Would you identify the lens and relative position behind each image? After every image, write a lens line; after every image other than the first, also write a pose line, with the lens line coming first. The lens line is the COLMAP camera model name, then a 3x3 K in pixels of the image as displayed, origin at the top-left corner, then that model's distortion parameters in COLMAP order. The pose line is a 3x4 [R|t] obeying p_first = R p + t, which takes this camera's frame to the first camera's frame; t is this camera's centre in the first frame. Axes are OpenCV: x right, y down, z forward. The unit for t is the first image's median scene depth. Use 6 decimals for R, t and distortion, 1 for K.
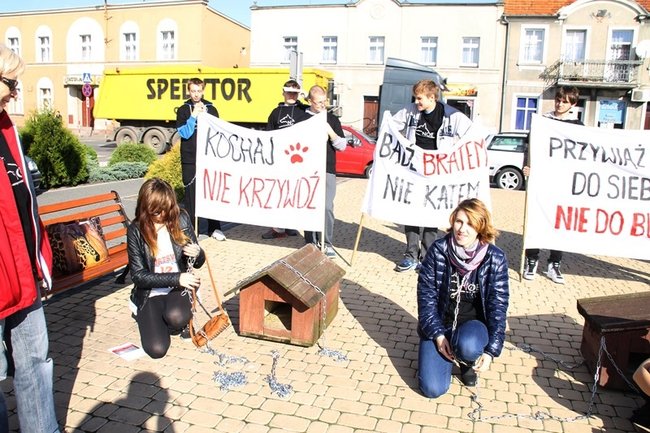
lens RADIAL K [[523.7, 0, 308.1], [0, 523.7, 227.4], [0, 0, 1]] dist [-0.174283, 0.086708]
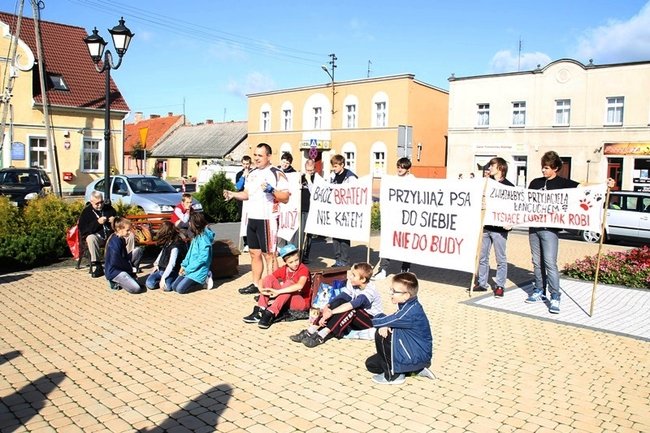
lens RADIAL K [[523.7, 0, 308.1], [0, 523.7, 227.4], [0, 0, 1]] dist [-0.174283, 0.086708]
pose [[0.880475, 0.036808, -0.472661, 0.167713], [-0.089651, 0.991920, -0.089758, 0.019068], [0.465539, 0.121404, 0.876661, -0.092742]]
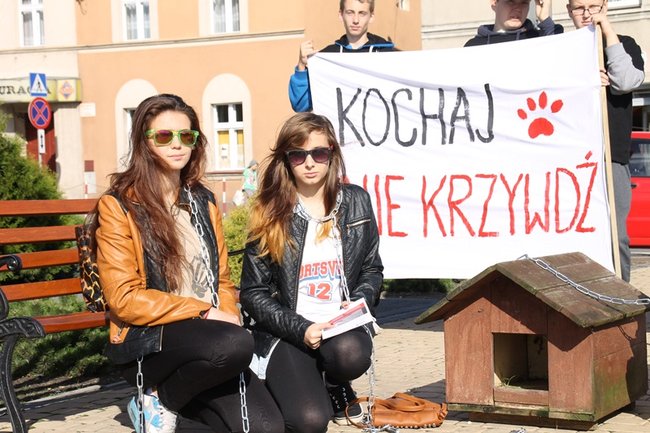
lens RADIAL K [[1353.0, 0, 325.0], [0, 1353.0, 216.5], [0, 0, 1]] dist [-0.450580, 6.966827]
pose [[0.981681, -0.053597, -0.182839, 0.000240], [0.019150, 0.982516, -0.185193, 0.032182], [0.189567, 0.178299, 0.965543, -0.042633]]
